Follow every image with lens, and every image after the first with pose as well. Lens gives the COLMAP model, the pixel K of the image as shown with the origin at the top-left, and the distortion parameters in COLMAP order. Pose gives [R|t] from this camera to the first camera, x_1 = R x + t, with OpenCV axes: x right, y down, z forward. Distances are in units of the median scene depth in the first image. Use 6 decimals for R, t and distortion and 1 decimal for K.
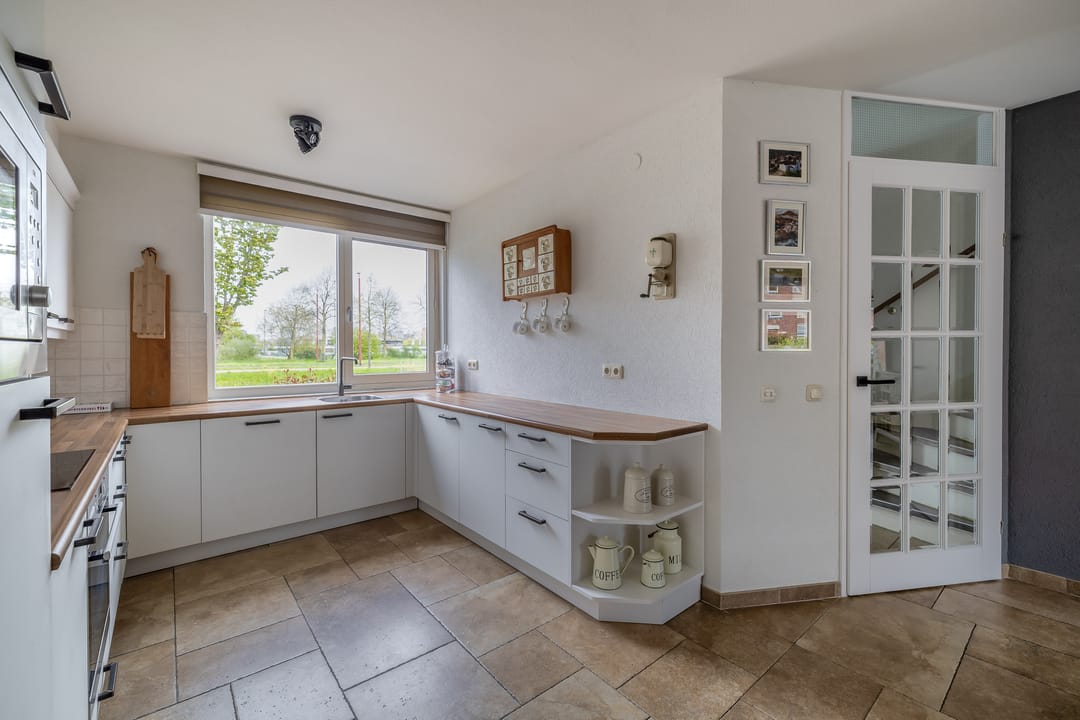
lens RADIAL K [[455.2, 0, 543.1], [0, 455.2, 352.3], [0, 0, 1]] dist [0.000648, 0.000090]
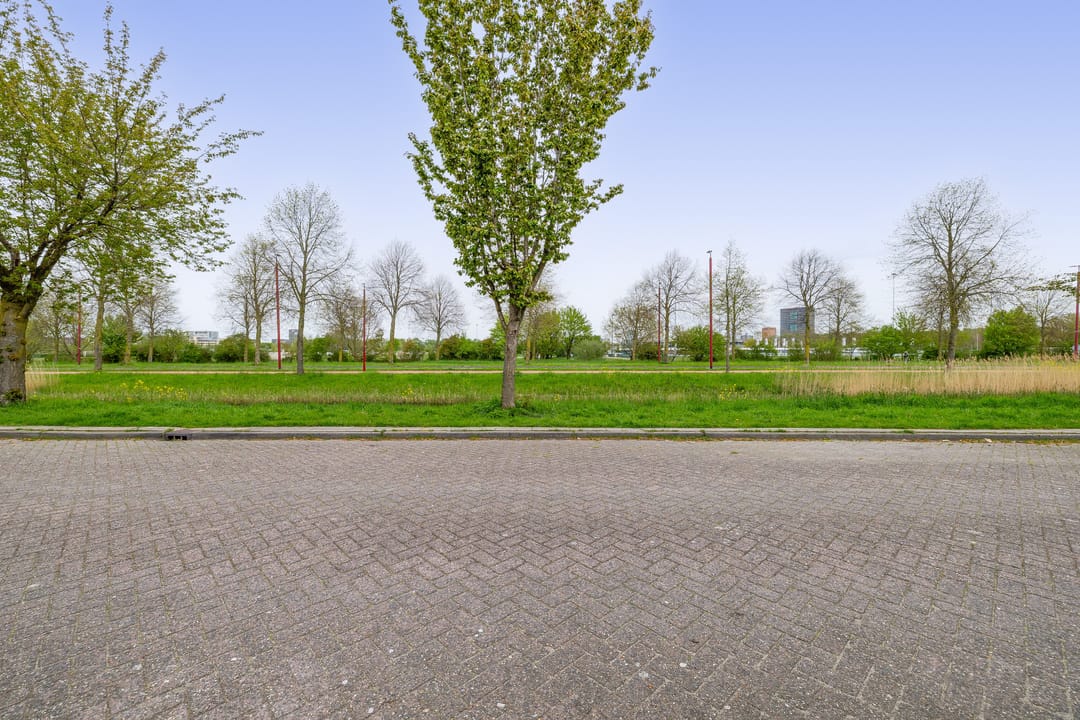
lens RADIAL K [[453.9, 0, 537.8], [0, 453.9, 356.5], [0, 0, 1]] dist [0.001165, 0.000164]
pose [[0.754864, 0.006926, -0.655845, -0.085732], [-0.004783, 0.999976, 0.005056, 0.003807], [0.655864, -0.000679, 0.754879, 0.160759]]
